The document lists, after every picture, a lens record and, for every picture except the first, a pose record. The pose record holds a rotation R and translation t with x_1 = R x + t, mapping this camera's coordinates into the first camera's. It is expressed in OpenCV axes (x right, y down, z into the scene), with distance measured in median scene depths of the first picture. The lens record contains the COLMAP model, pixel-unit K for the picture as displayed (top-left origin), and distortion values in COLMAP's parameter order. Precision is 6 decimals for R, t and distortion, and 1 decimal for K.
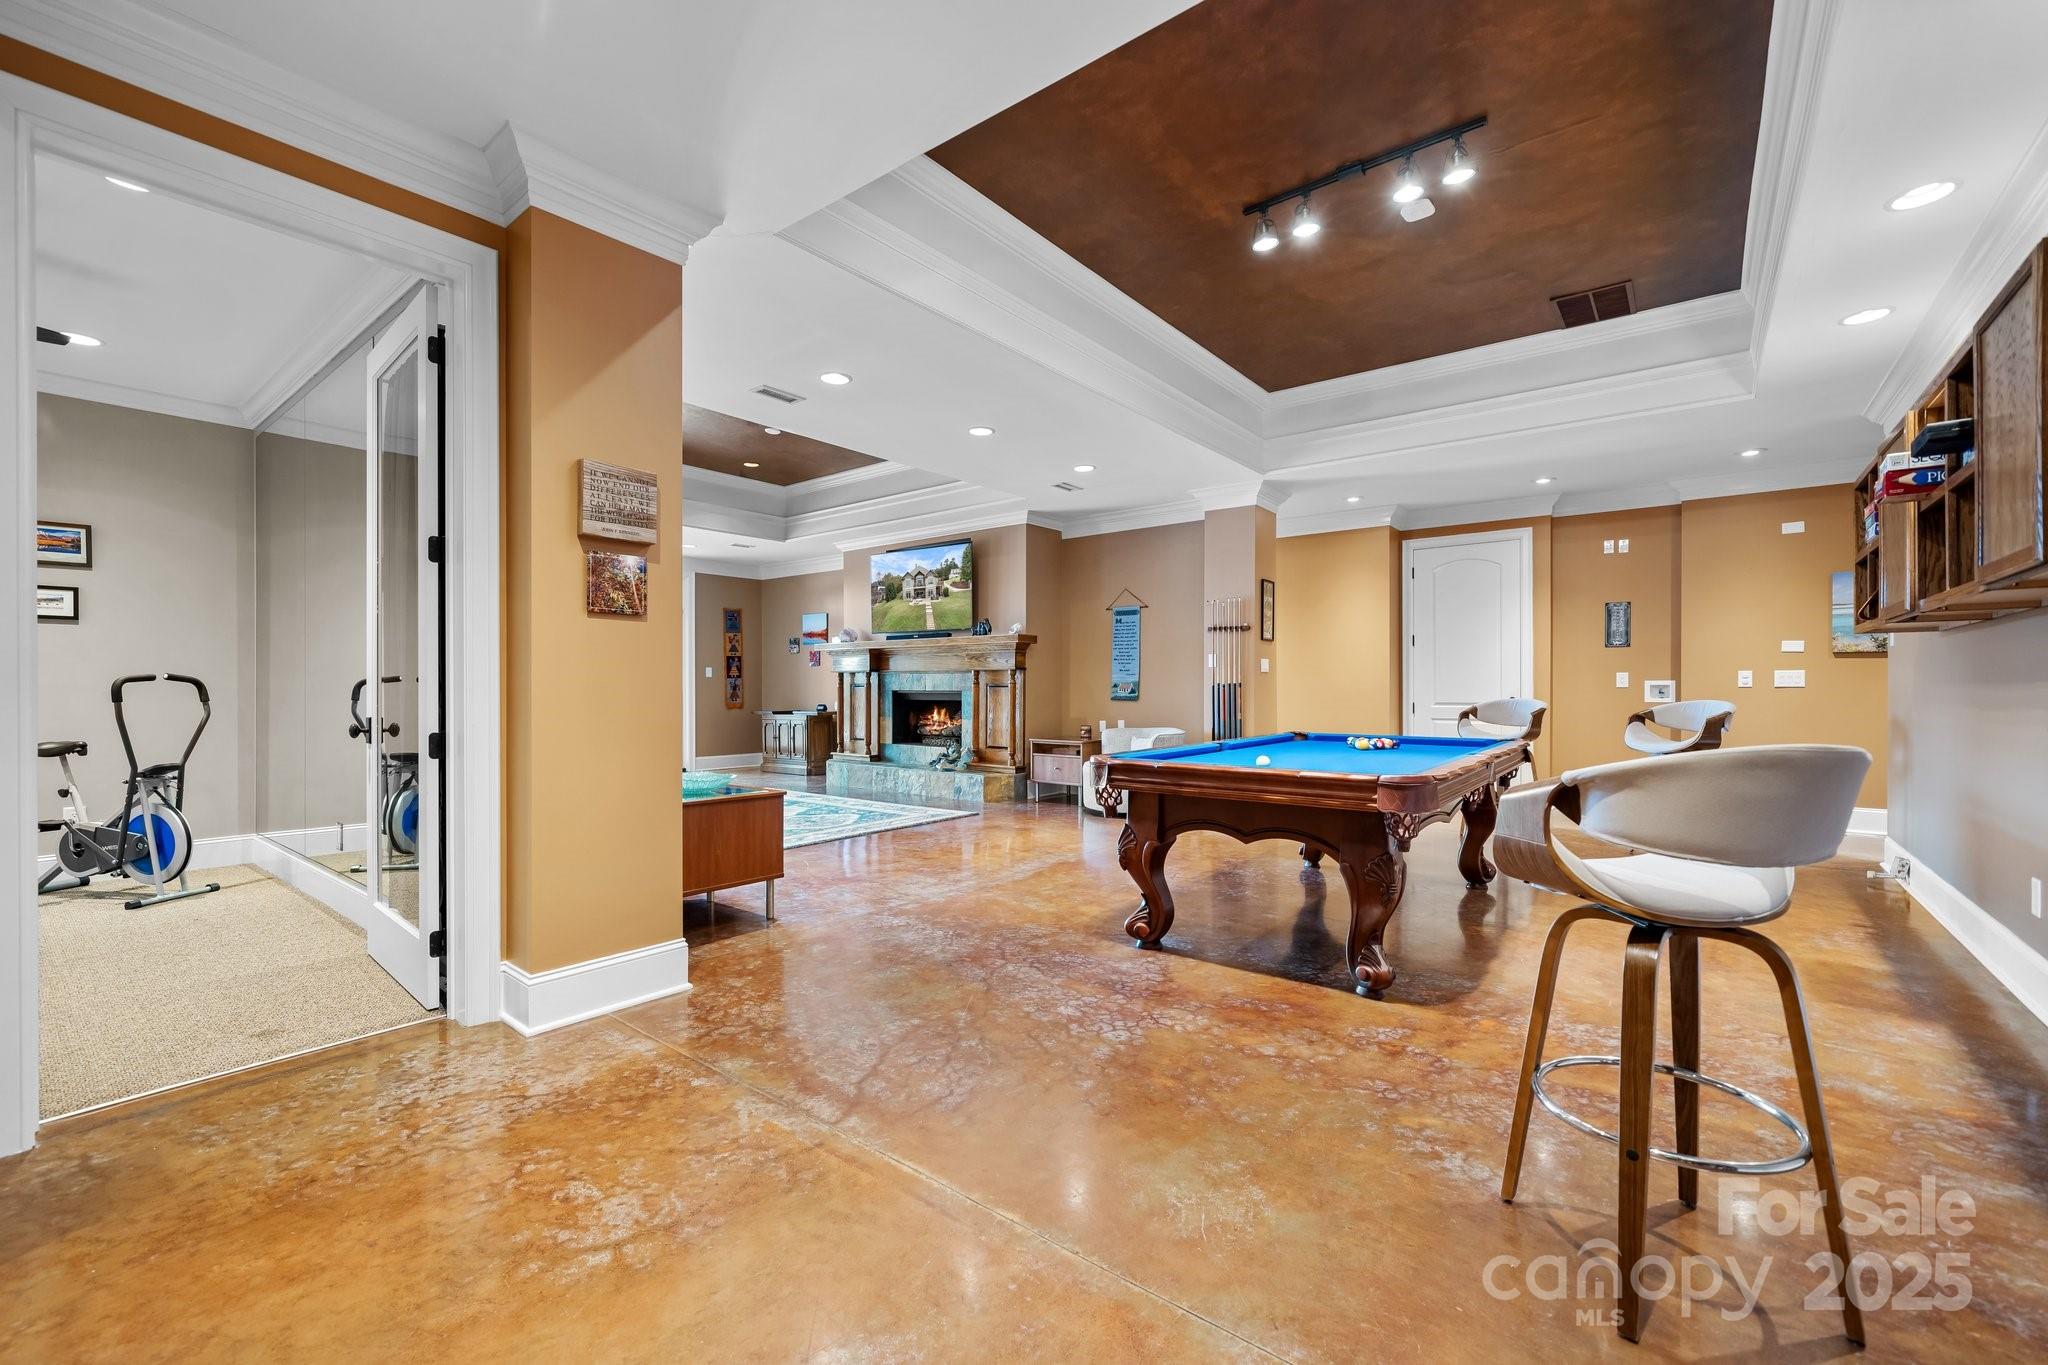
lens RADIAL K [[843.9, 0, 1014.6], [0, 843.9, 692.8], [0, 0, 1]] dist [0.000029, -0.000001]
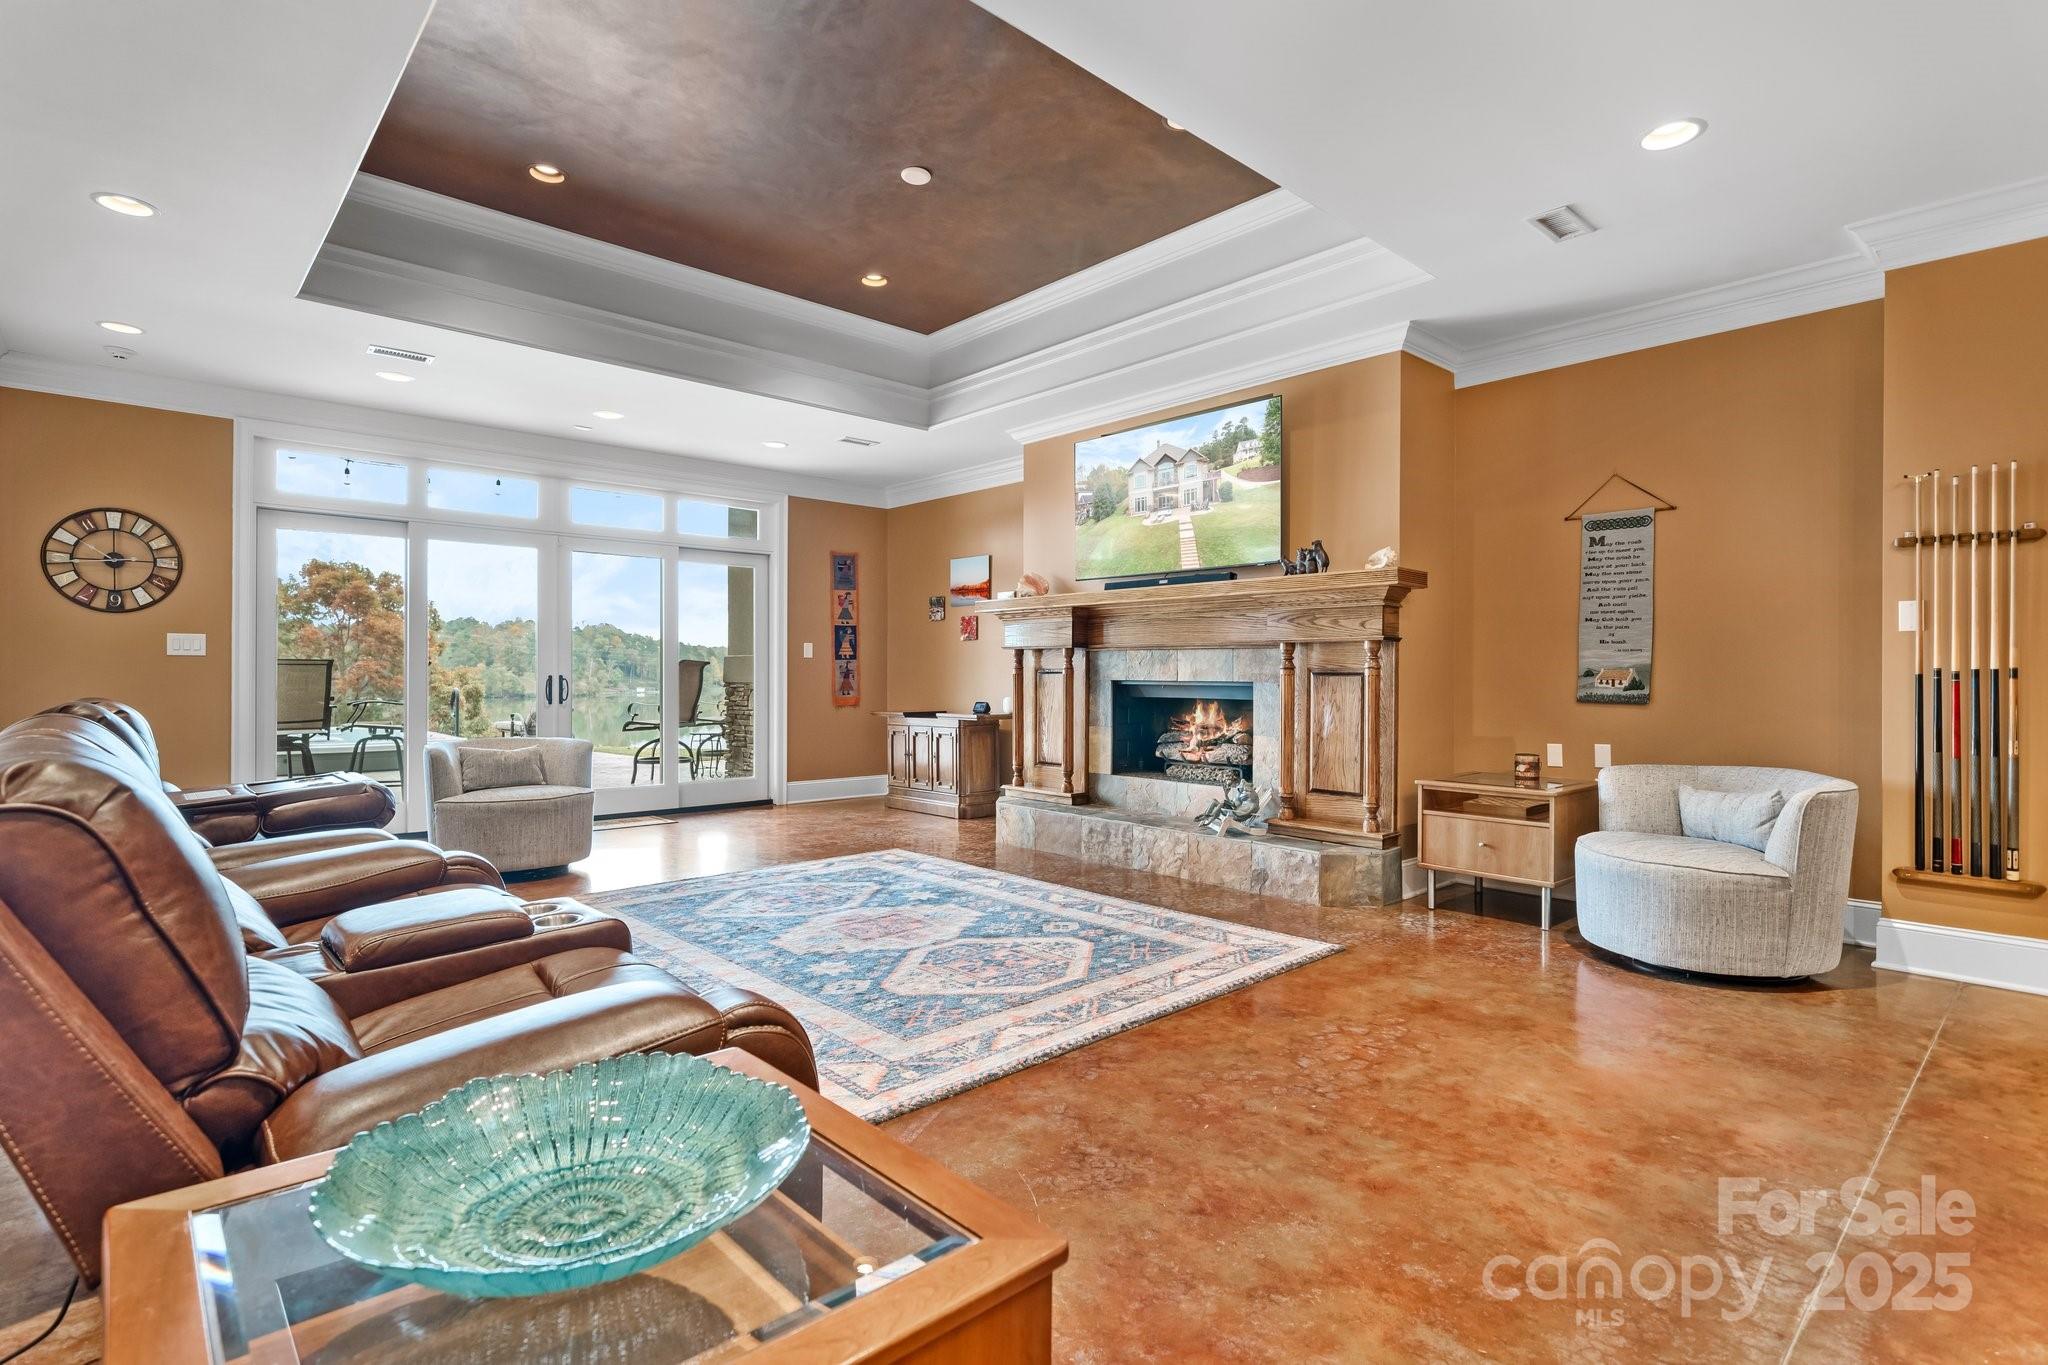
lens RADIAL K [[995.2, 0, 1027.8], [0, 995.2, 674.3], [0, 0, 1]] dist [-0.001300, -0.000061]
pose [[0.989436, 0.002943, -0.144943, -0.103961], [-0.003722, 0.999980, -0.005099, -0.003245], [0.144925, 0.005584, 0.989427, 0.329985]]
